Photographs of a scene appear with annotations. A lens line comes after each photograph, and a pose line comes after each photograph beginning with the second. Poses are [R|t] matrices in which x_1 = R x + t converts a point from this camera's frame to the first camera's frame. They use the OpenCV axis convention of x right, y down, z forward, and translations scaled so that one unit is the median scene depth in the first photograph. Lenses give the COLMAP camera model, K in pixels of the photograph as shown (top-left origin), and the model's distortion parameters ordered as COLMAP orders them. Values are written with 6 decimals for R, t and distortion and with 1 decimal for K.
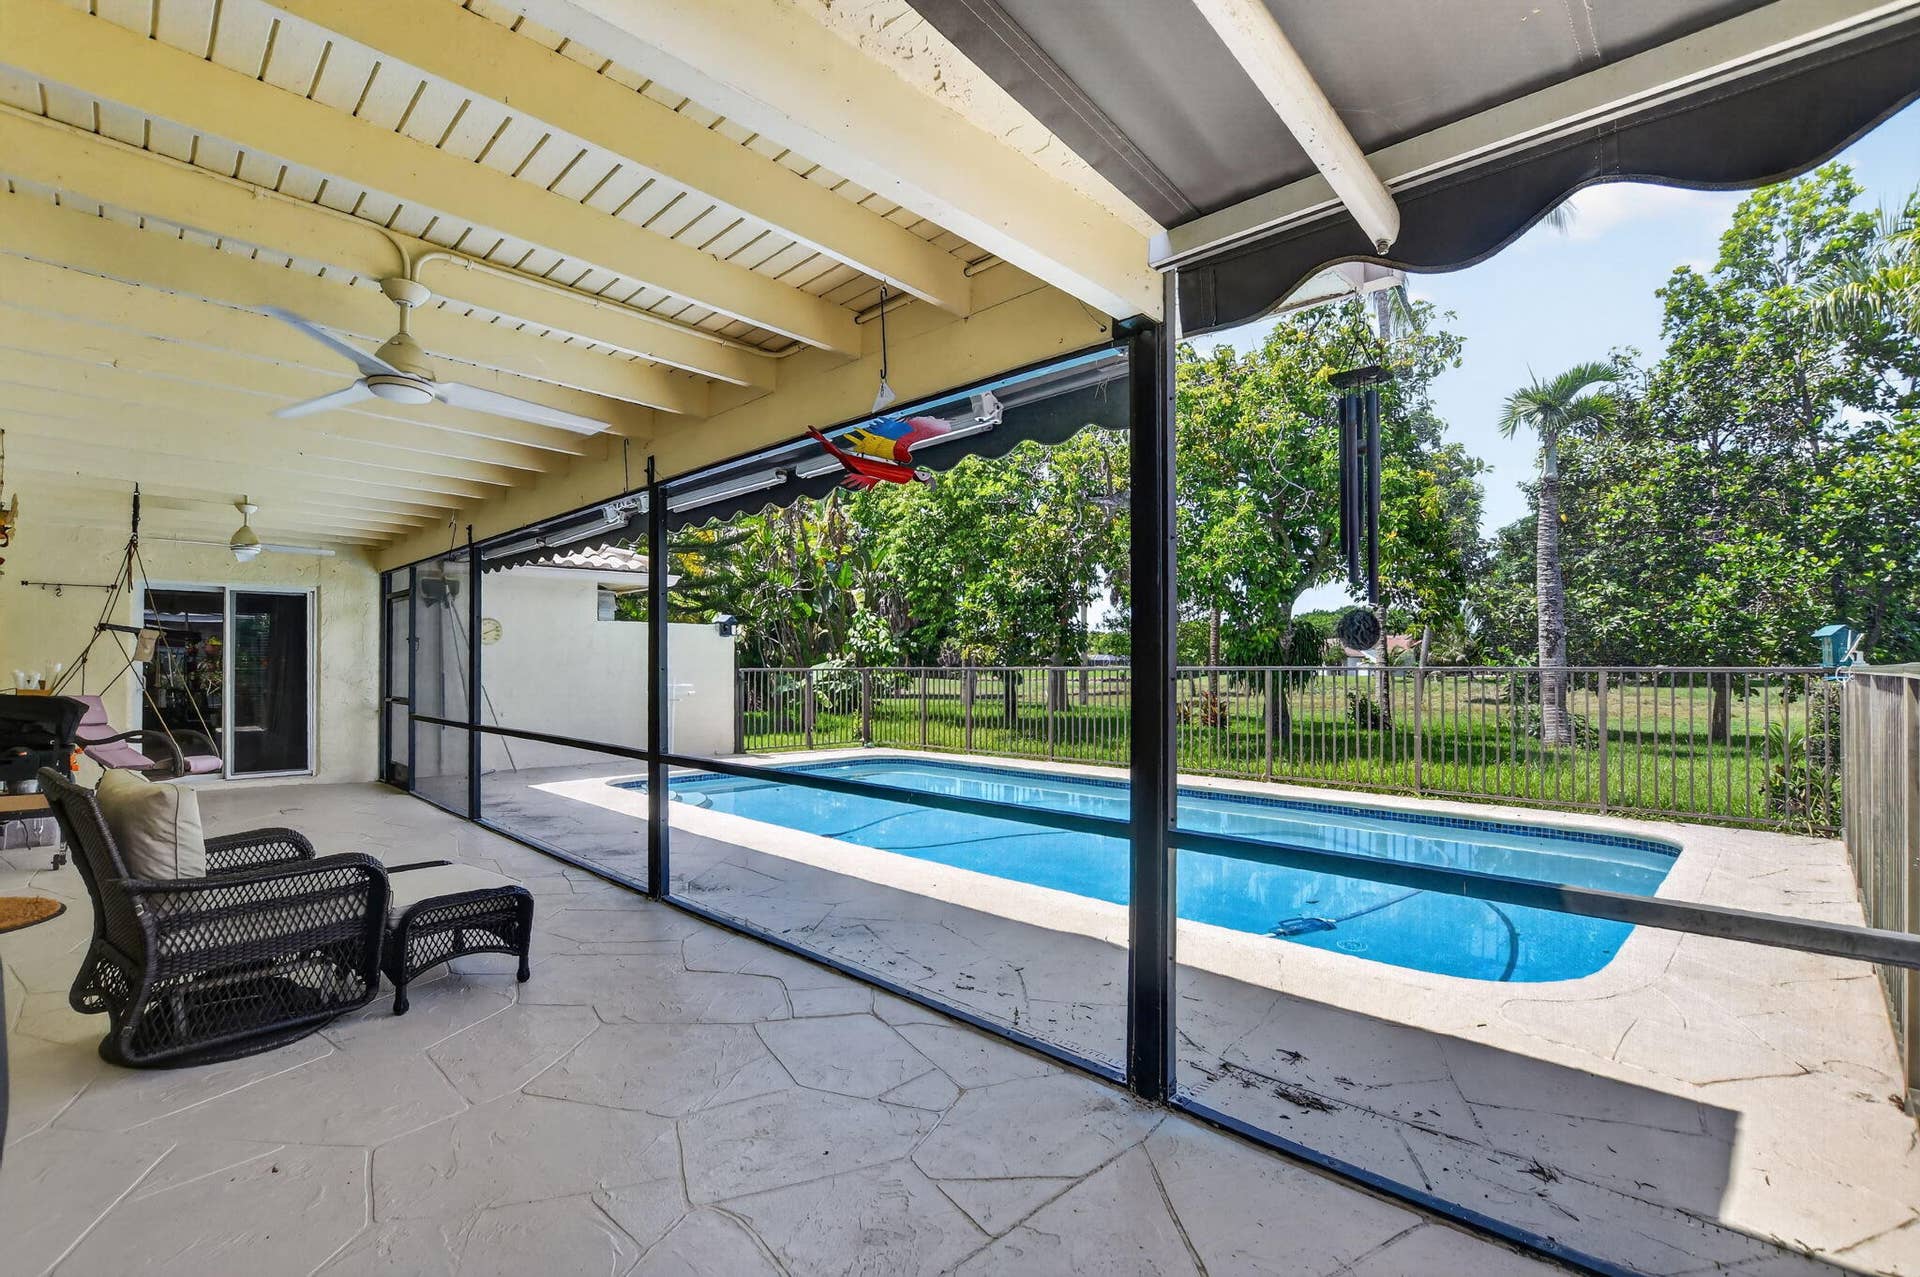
lens RADIAL K [[864.5, 0, 964.5], [0, 864.5, 628.5], [0, 0, 1]] dist [-0.029613, 0.000164]
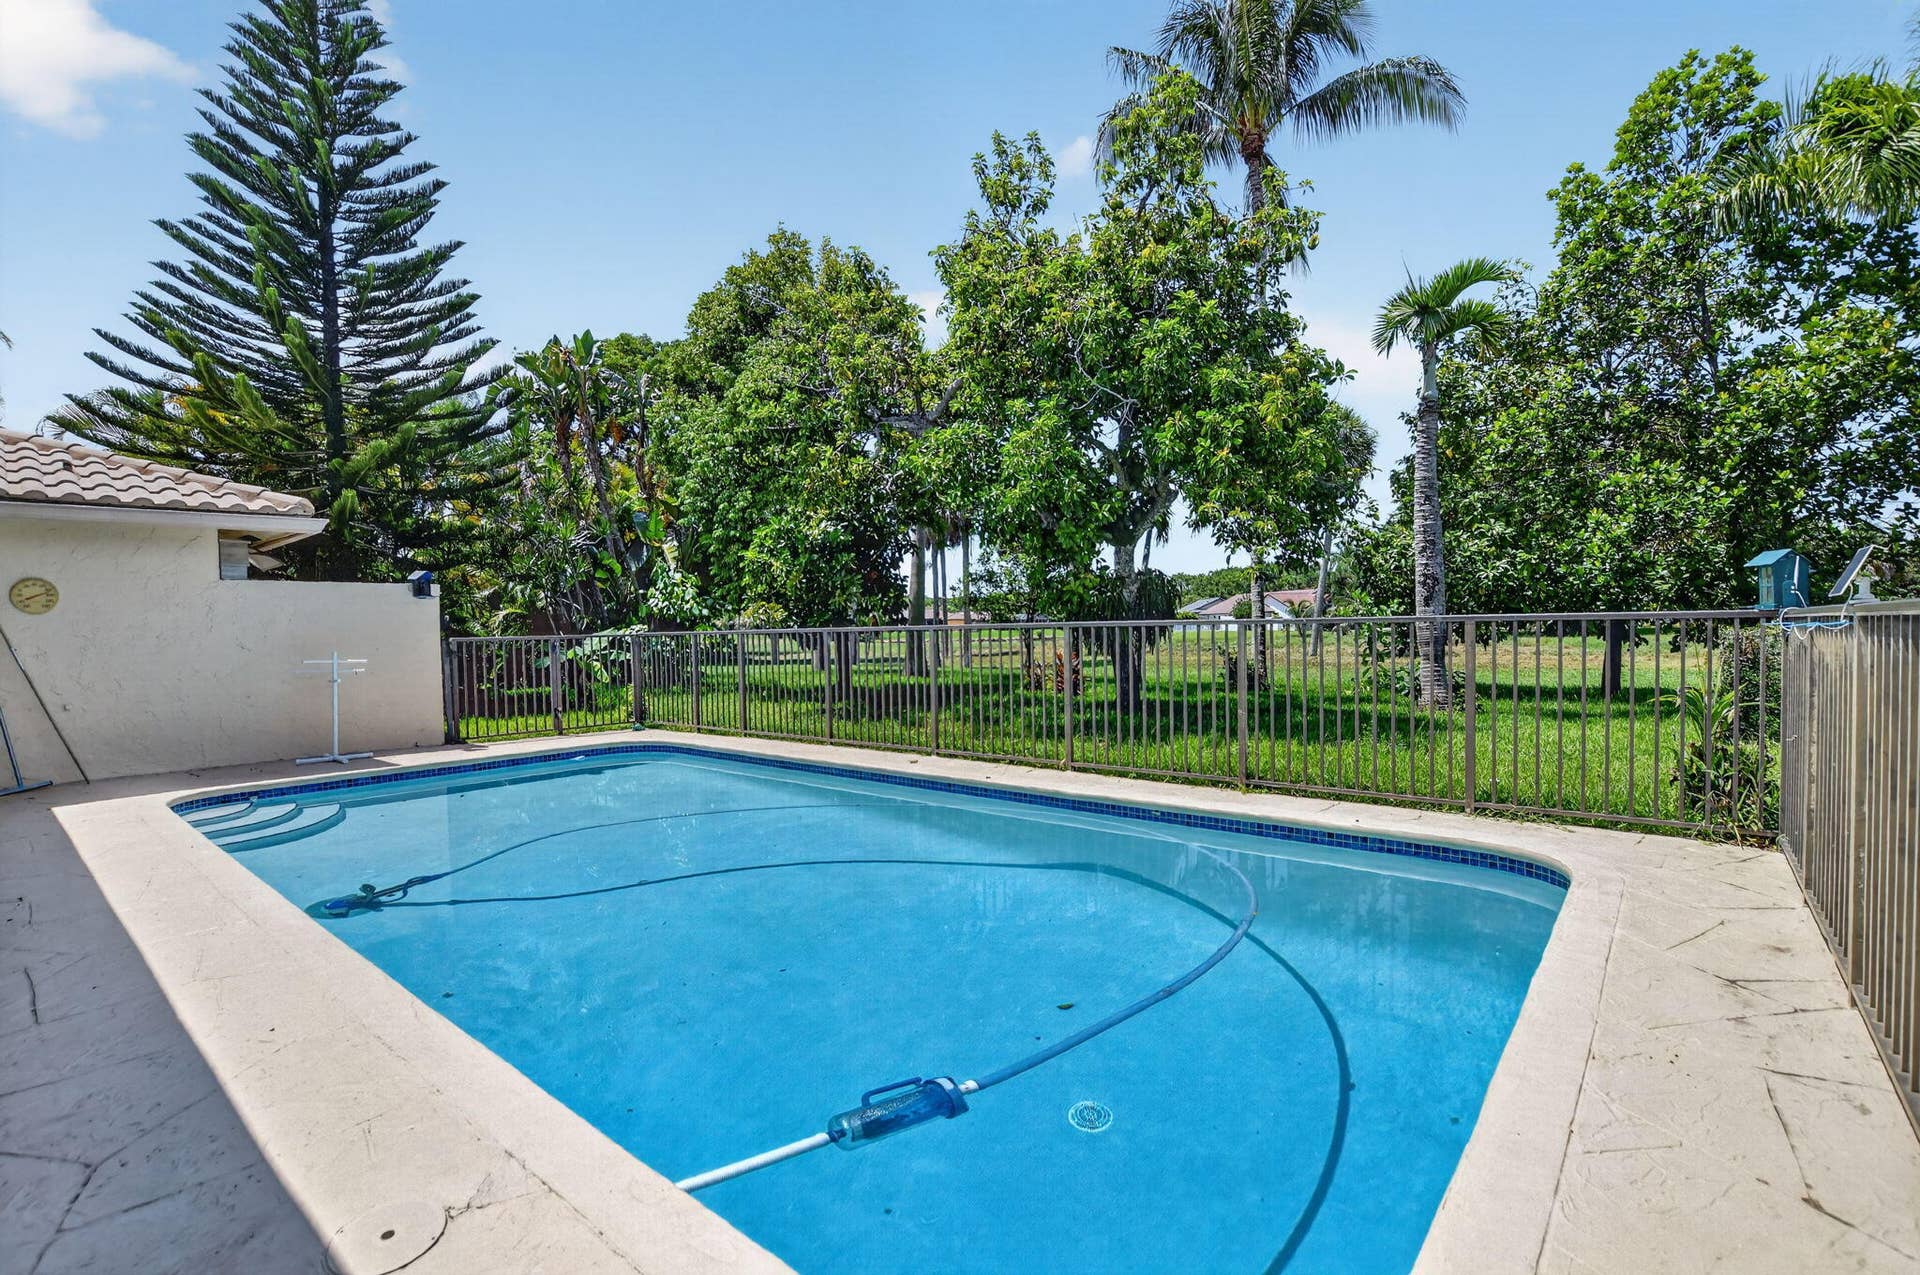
lens RADIAL K [[917.4, 0, 929.3], [0, 917.4, 625.8], [0, 0, 1]] dist [-0.034686, -0.000949]
pose [[0.996320, -0.019133, 0.083546, 0.105527], [0.015695, 0.999010, 0.041617, 0.007153], [-0.084259, -0.040153, 0.995635, 0.124826]]
